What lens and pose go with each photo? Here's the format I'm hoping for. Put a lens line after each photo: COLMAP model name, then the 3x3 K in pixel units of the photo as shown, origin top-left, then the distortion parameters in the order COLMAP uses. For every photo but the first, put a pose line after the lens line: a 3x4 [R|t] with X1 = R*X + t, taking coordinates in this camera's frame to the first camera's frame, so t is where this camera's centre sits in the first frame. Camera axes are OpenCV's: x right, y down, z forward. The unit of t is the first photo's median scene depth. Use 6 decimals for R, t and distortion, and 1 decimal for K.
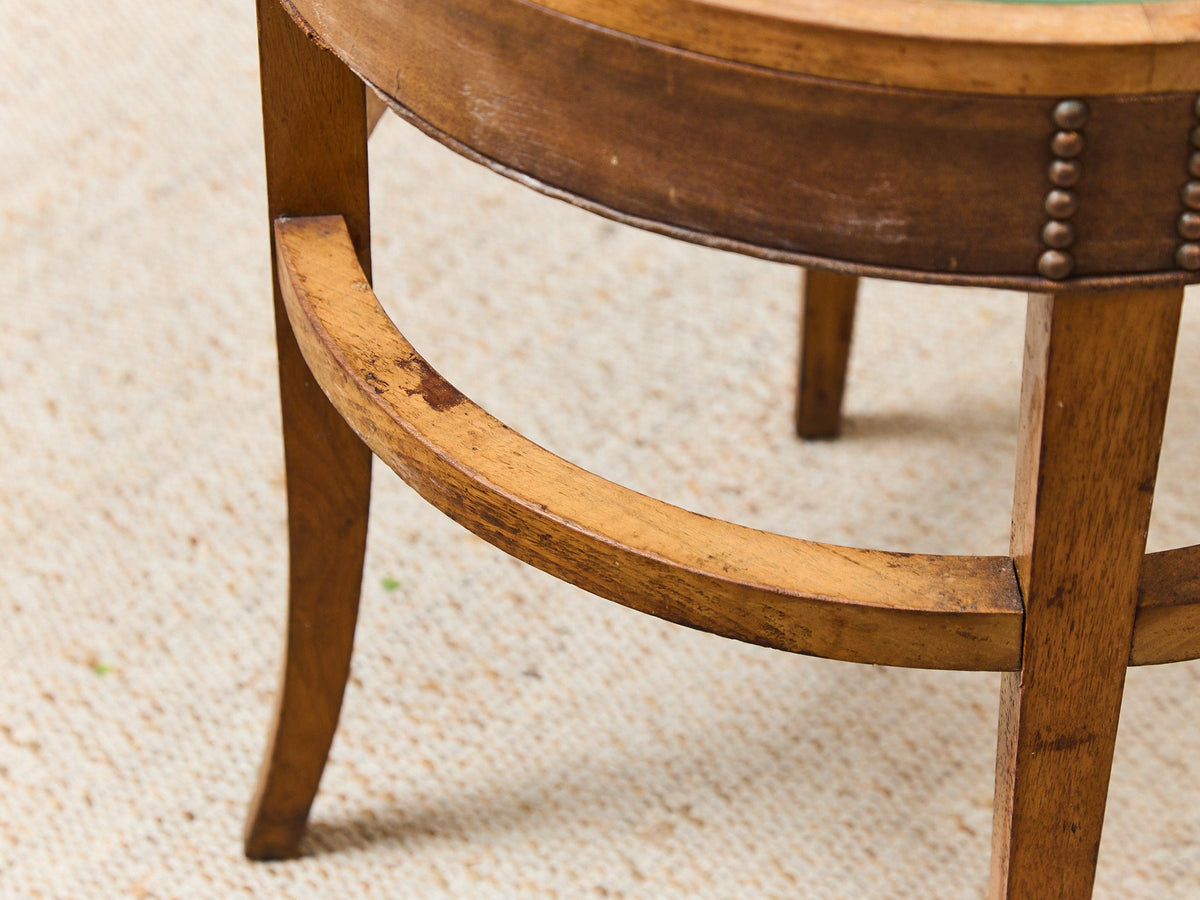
lens RADIAL K [[3691.2, 0, 595.9], [0, 3691.2, 450.0], [0, 0, 1]] dist [-0.088081, 0.658103]
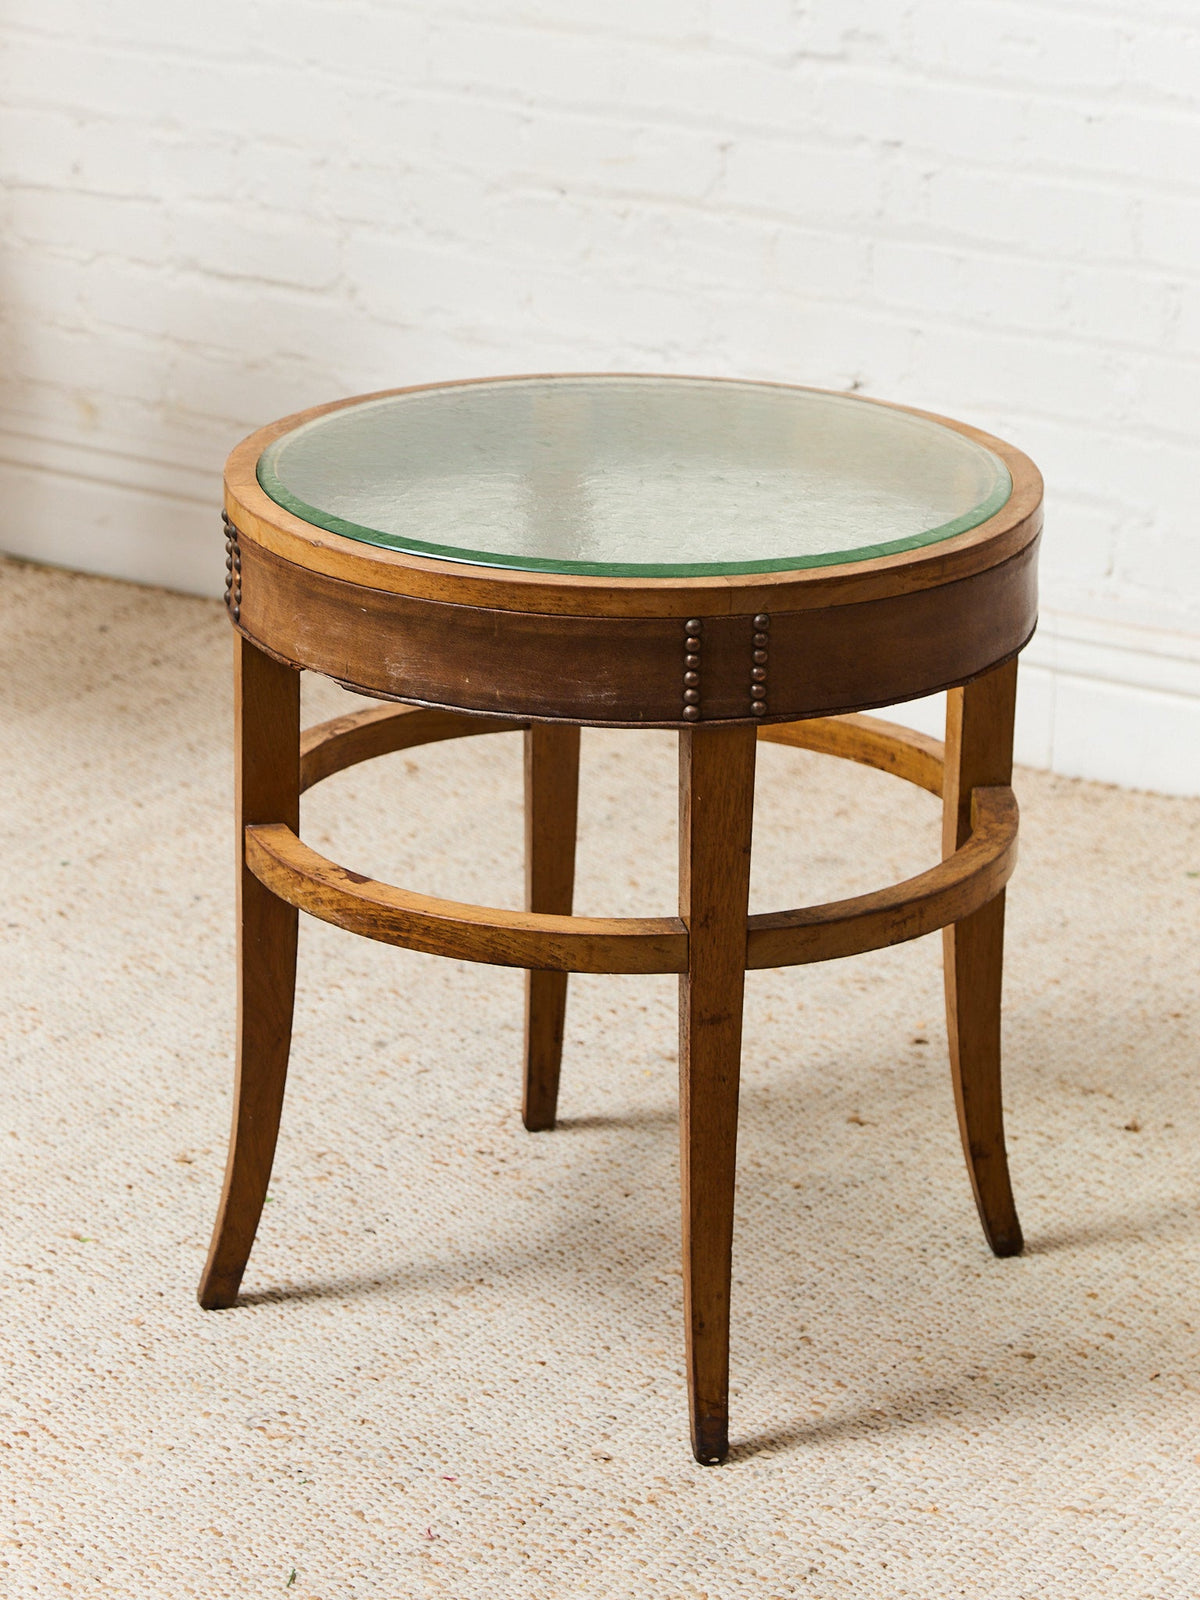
lens RADIAL K [[5236.6, 0, 426.4], [0, 5236.6, 842.0], [0, 0, 1]] dist [-0.132504, 2.086613]
pose [[0.995924, -0.027951, 0.085761, -0.255974], [0.055005, 0.941732, -0.331835, 0.919547], [-0.071489, 0.335200, 0.939431, -1.584306]]
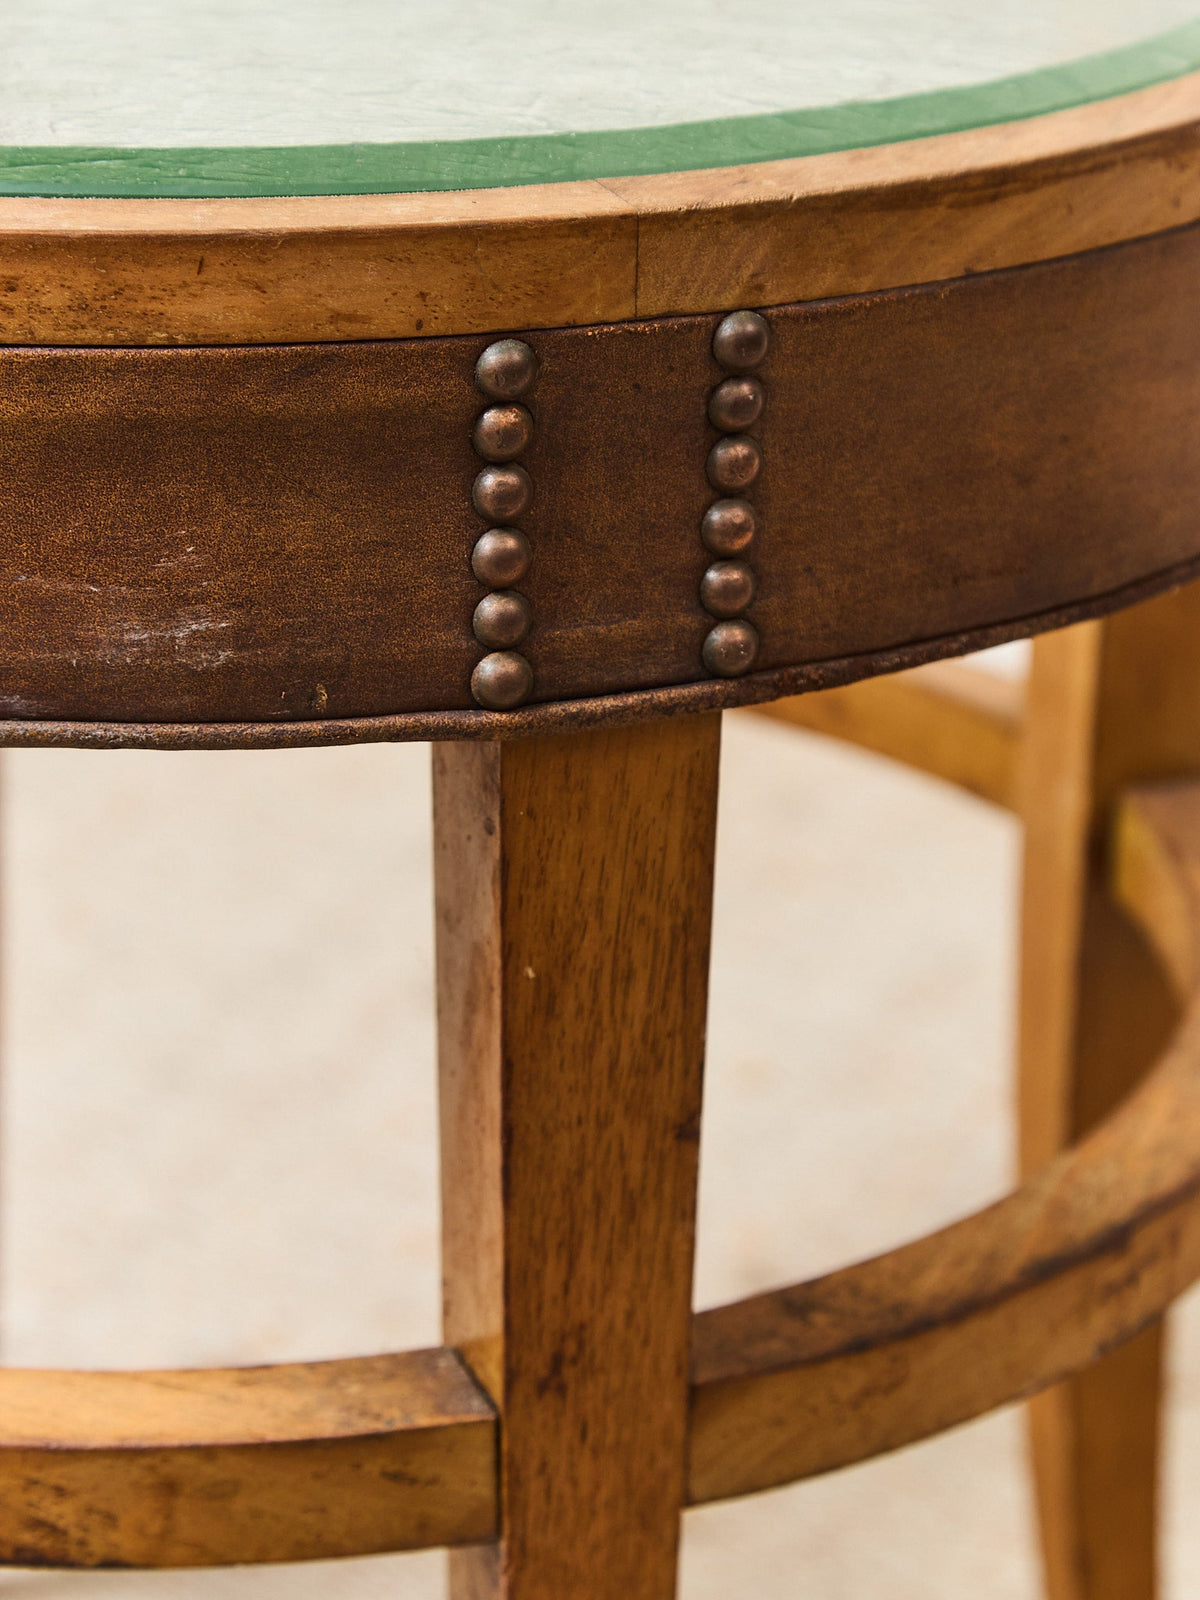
lens RADIAL K [[4748.0, 0, 560.1], [0, 4748.0, 873.8], [0, 0, 1]] dist [-0.106363, -0.200934]
pose [[0.961651, -0.094222, 0.257583, -0.052892], [0.162677, 0.952058, -0.259080, 0.159614], [-0.220823, 0.291048, 0.930875, 0.325604]]
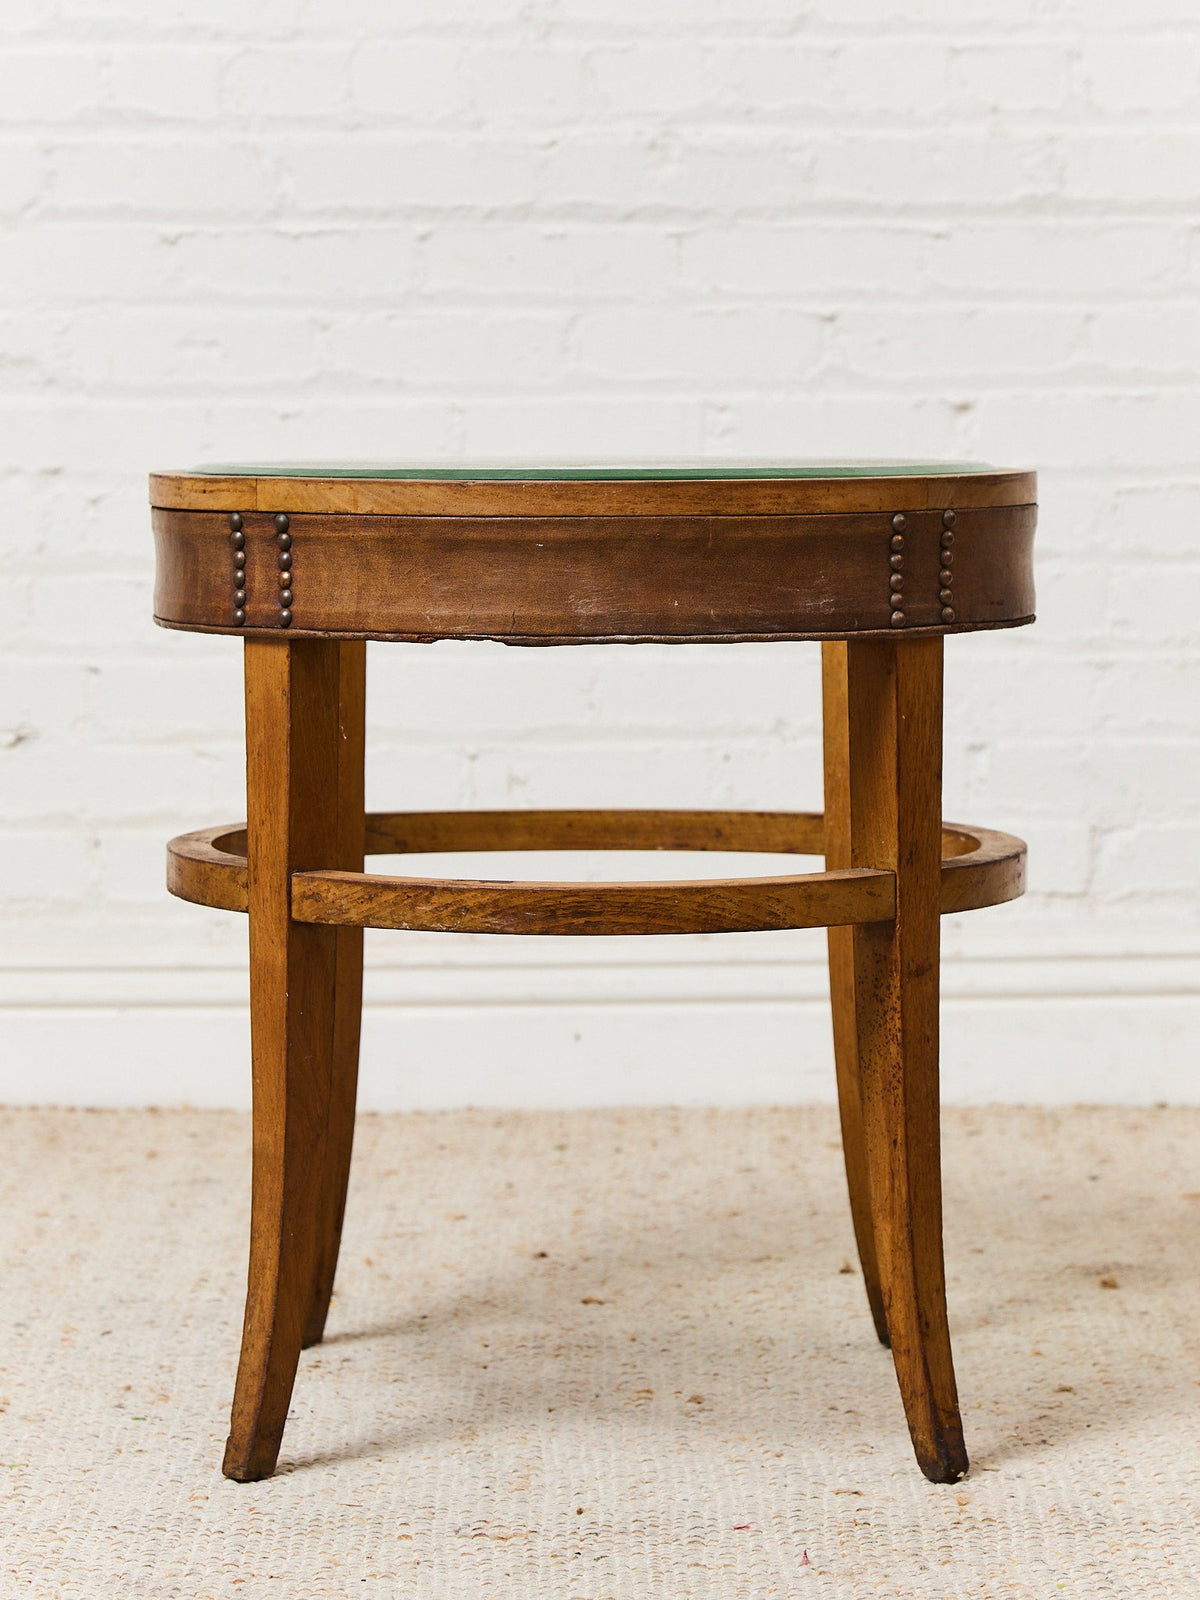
lens RADIAL K [[5197.8, 0, 600.7], [0, 5197.8, 800.6], [0, 0, 1]] dist [-0.100153, 1.349656]
pose [[0.768639, -0.060590, 0.636807, -1.609403], [0.405411, 0.816186, -0.411682, 1.007212], [-0.494809, 0.574603, 0.651916, -0.563390]]
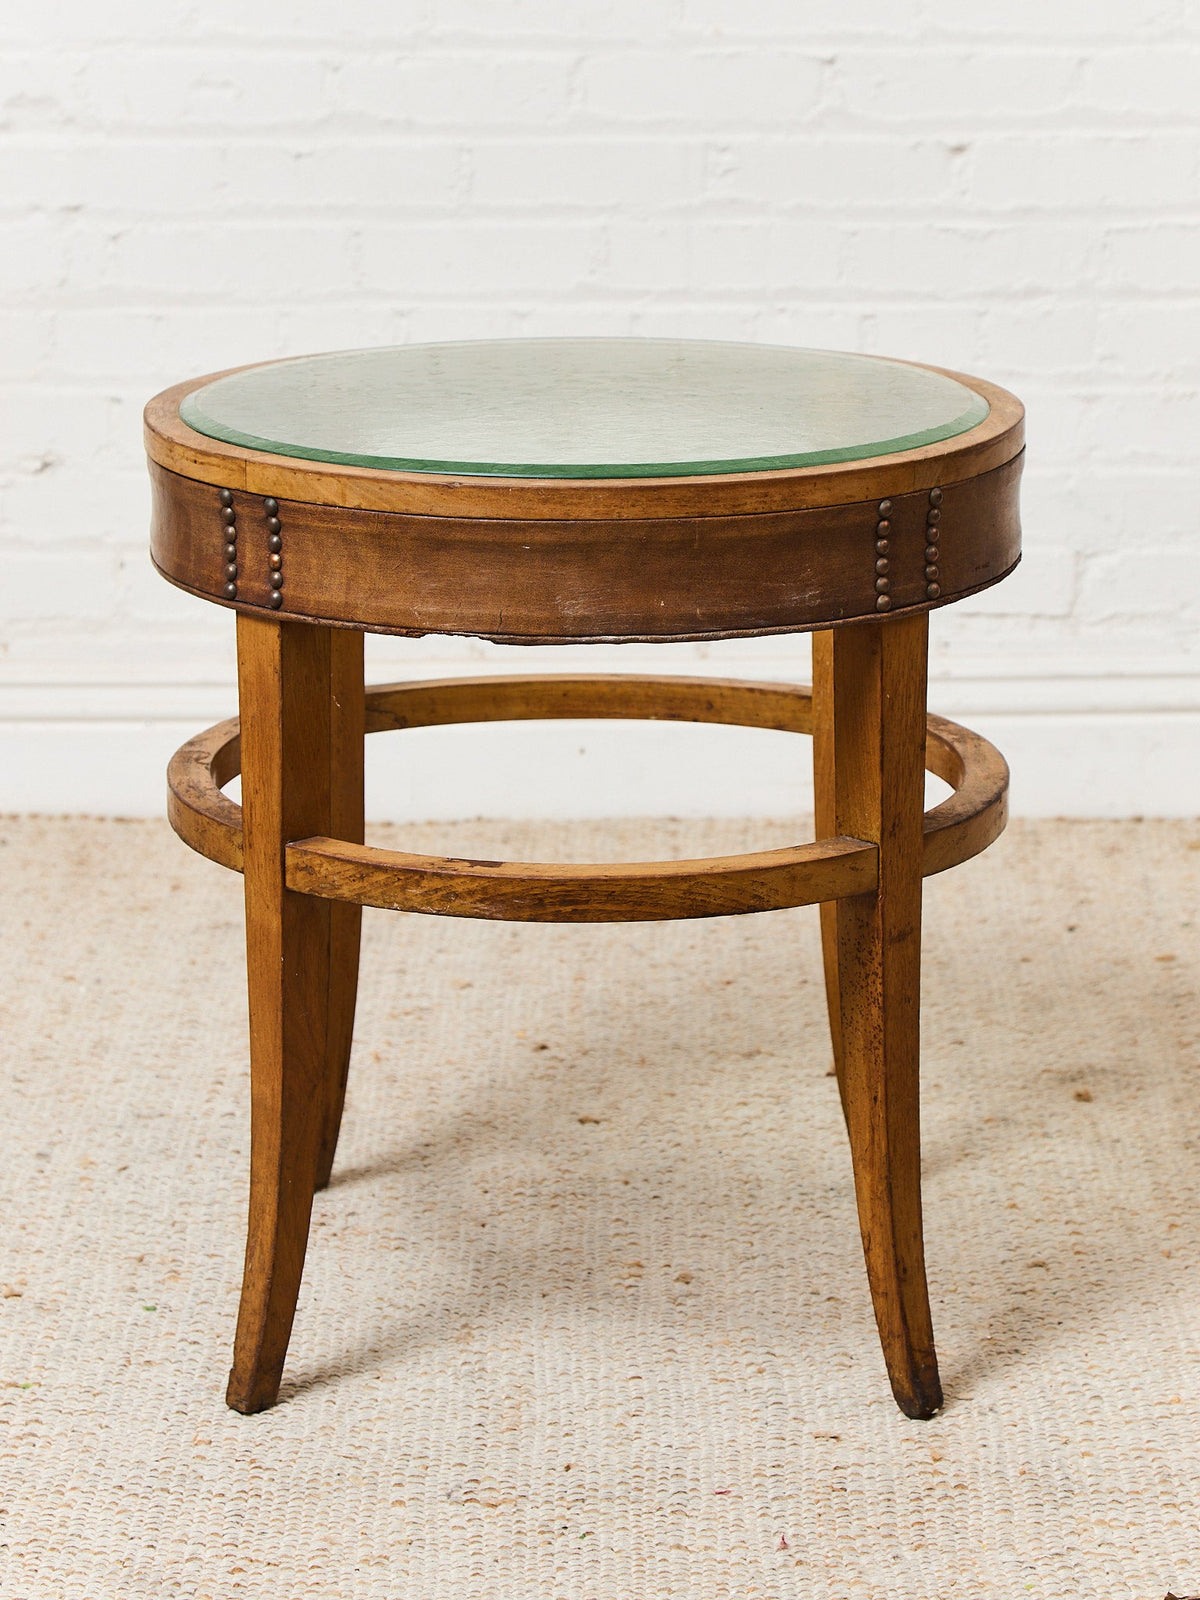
lens RADIAL K [[4660.1, 0, 604.4], [0, 4660.1, 827.2], [0, 0, 1]] dist [-0.091843, 1.292376]
pose [[0.773171, -0.168632, 0.611368, -1.402933], [0.401887, 0.876014, -0.266620, 0.602484], [-0.490606, 0.451844, 0.745079, -0.622189]]
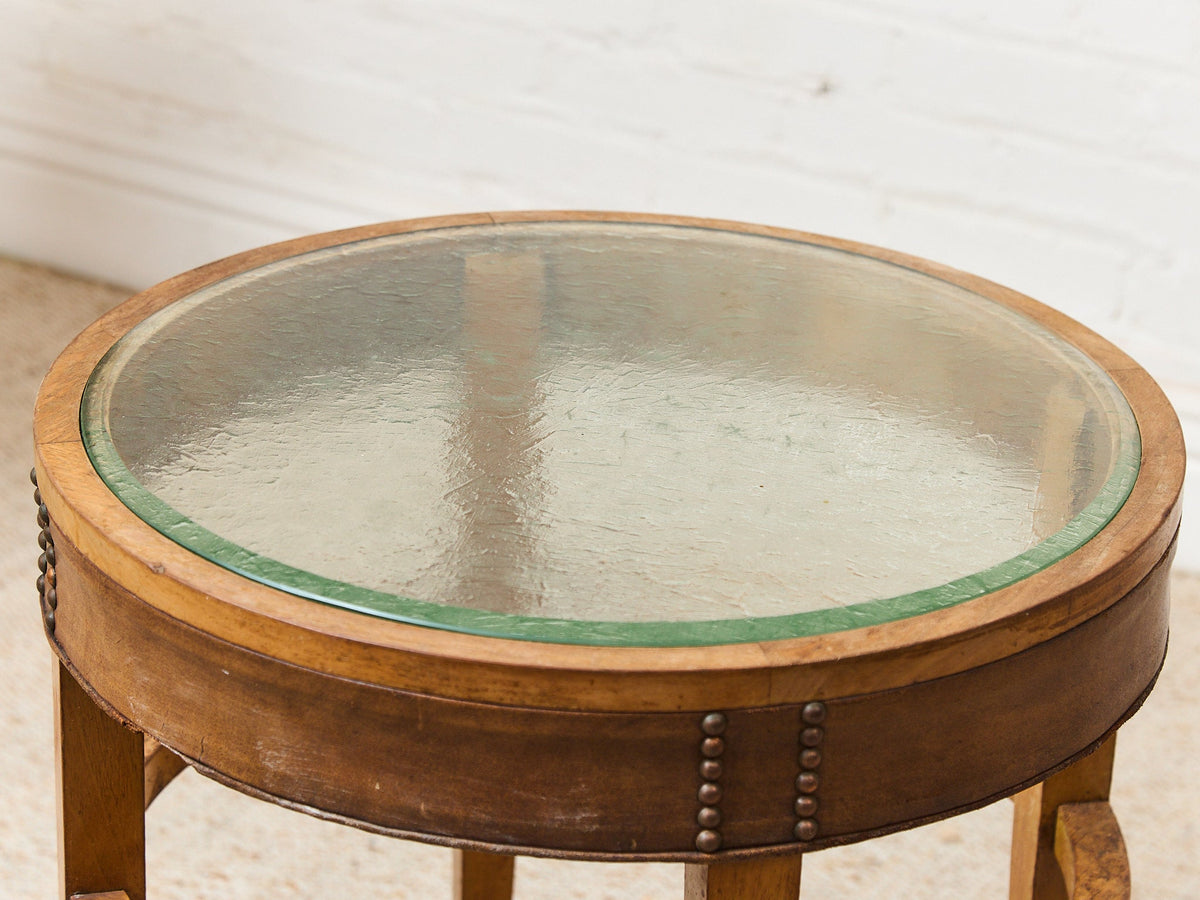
lens RADIAL K [[3927.5, 0, 598.0], [0, 3927.5, 449.9], [0, 0, 1]] dist [-0.132504, 2.086613]
pose [[0.988736, -0.036247, 0.145213, -0.116745], [0.072101, 0.965581, -0.249908, 0.163619], [-0.131157, 0.257563, 0.957319, -0.404927]]
